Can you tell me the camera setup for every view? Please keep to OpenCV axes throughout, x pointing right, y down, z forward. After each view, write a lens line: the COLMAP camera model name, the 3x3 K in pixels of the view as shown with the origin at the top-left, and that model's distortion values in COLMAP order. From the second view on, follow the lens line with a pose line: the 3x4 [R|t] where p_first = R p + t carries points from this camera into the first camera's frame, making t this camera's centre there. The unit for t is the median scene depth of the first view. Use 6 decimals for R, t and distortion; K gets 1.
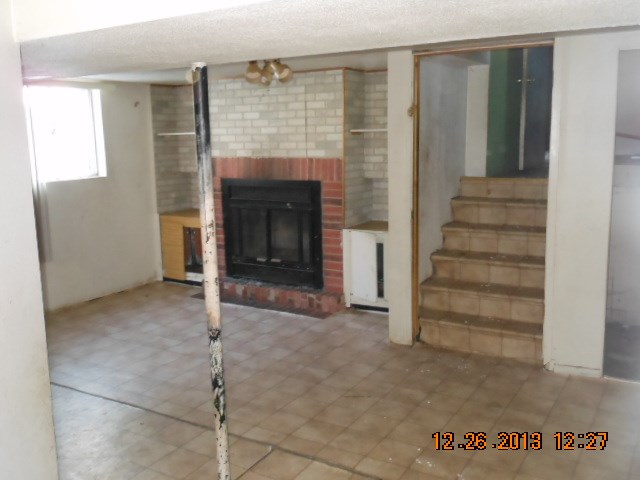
lens RADIAL K [[635.7, 0, 319.4], [0, 635.7, 244.3], [0, 0, 1]] dist [0.020822, 0.000000]
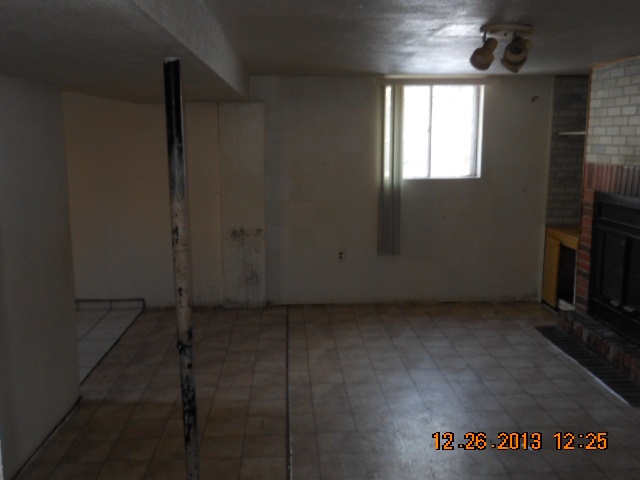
lens RADIAL K [[635.7, 0, 320.4], [0, 635.7, 234.3], [0, 0, 1]] dist [0.020822, 0.000000]
pose [[0.558579, 0.150246, -0.815730, 0.315223], [-0.158085, 0.984714, 0.073120, -0.055939], [0.814248, 0.088111, 0.573792, 0.282365]]
